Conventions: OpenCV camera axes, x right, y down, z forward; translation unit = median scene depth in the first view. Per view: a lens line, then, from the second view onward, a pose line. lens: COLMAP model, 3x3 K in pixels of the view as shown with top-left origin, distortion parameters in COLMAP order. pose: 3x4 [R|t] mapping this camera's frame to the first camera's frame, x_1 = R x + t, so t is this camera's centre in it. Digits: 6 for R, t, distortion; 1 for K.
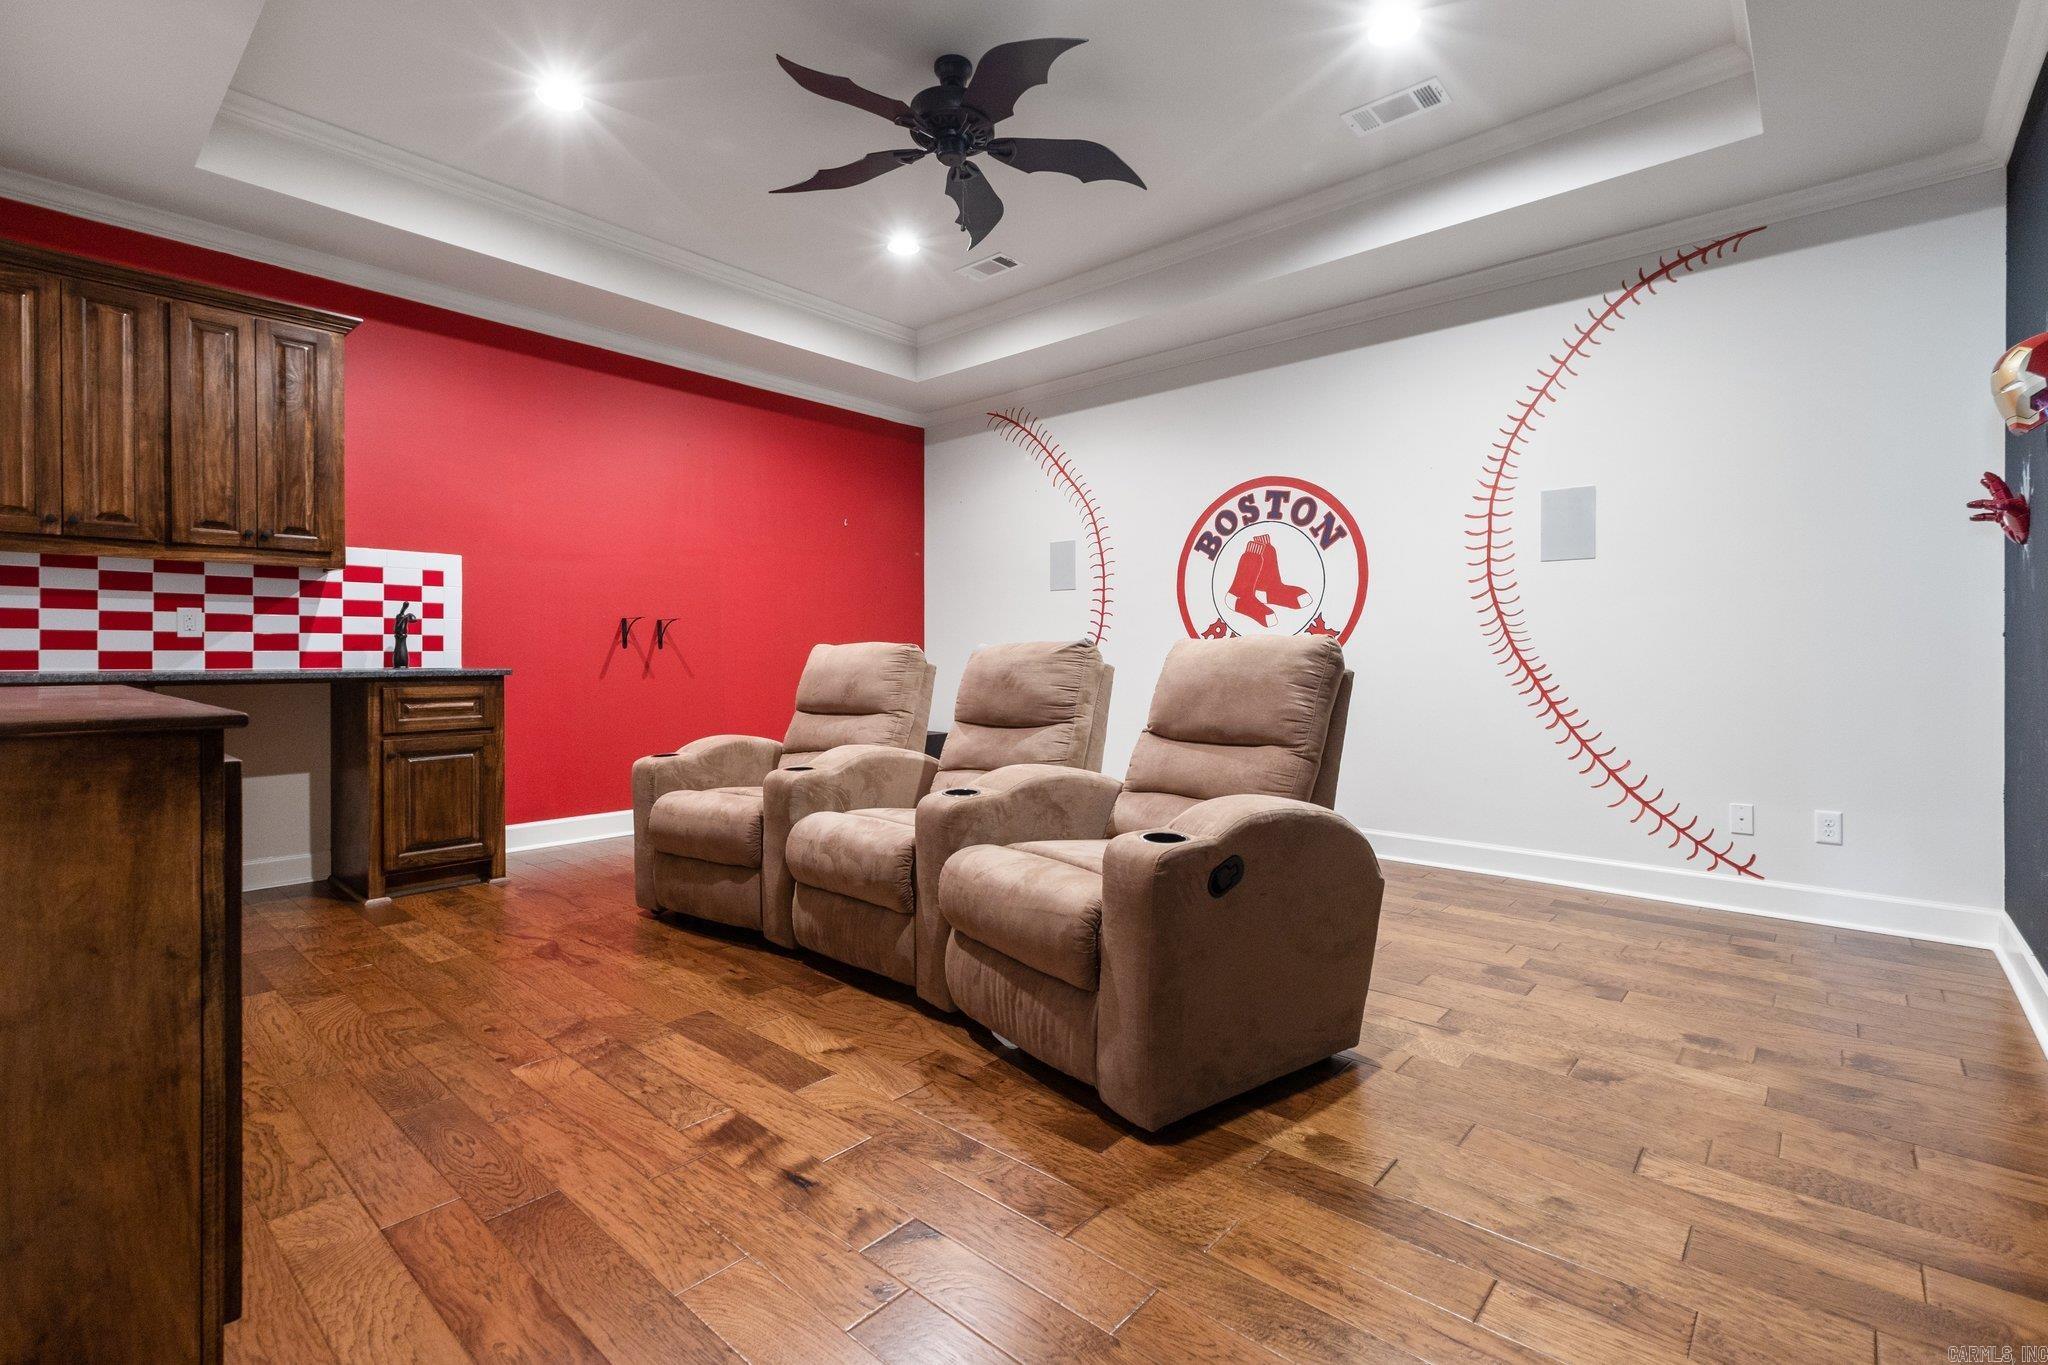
lens RADIAL K [[941.3, 0, 1025.5], [0, 941.3, 668.8], [0, 0, 1]] dist [-0.001950, 0.001697]
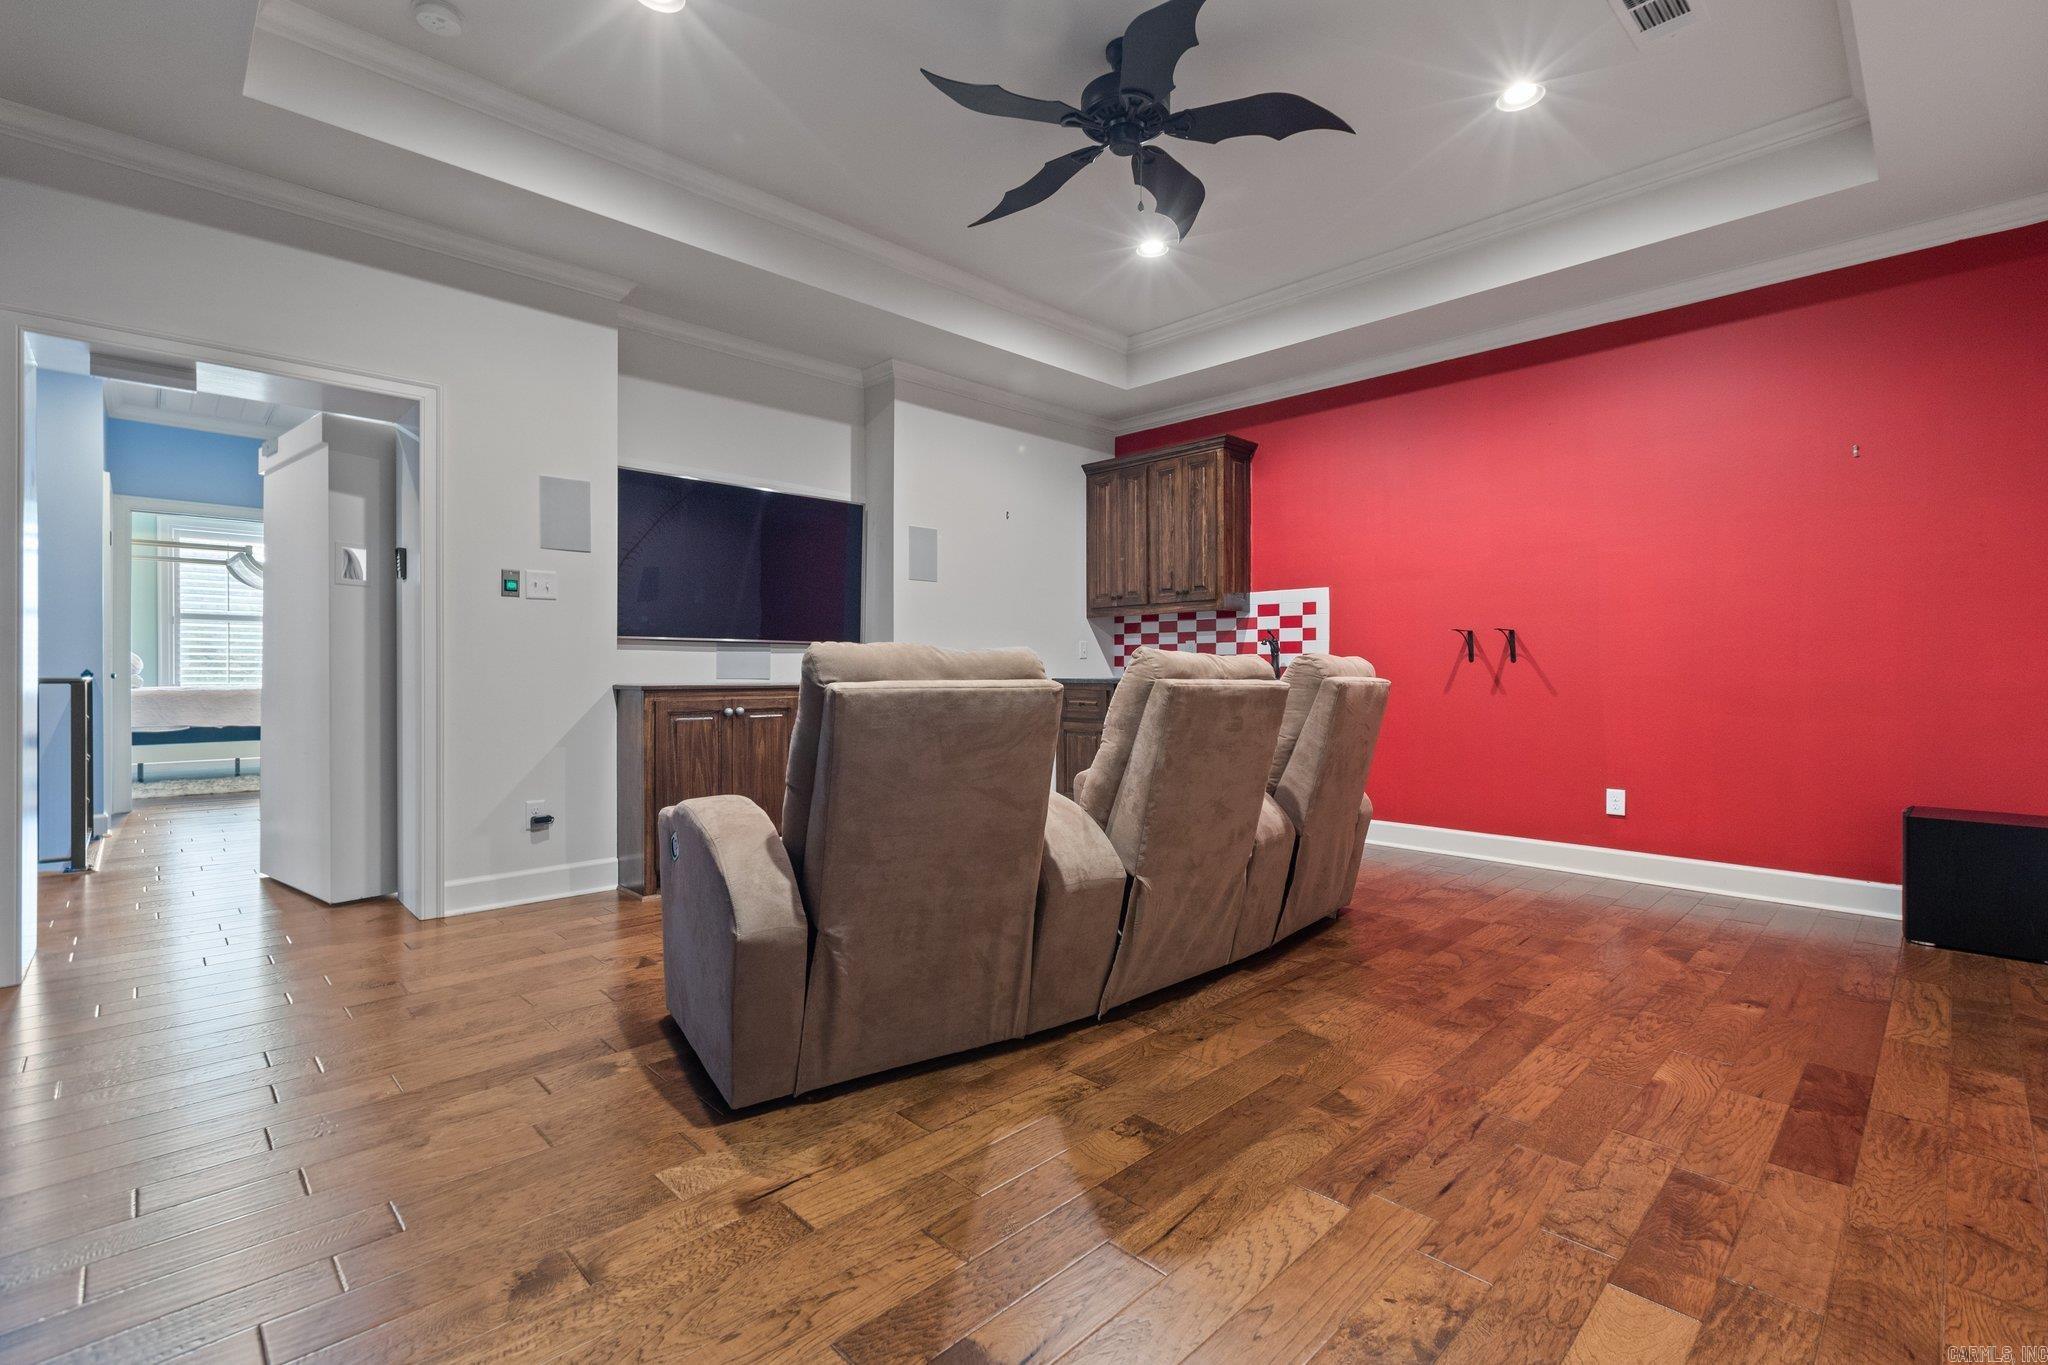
lens RADIAL K [[941.3, 0, 1025.5], [0, 941.3, 677.0], [0, 0, 1]] dist [-0.001950, 0.001697]
pose [[-0.096677, 0.006688, -0.995293, 0.807097], [-0.014353, 0.999864, 0.008113, -0.011027], [0.995212, 0.015069, -0.096568, 0.908331]]
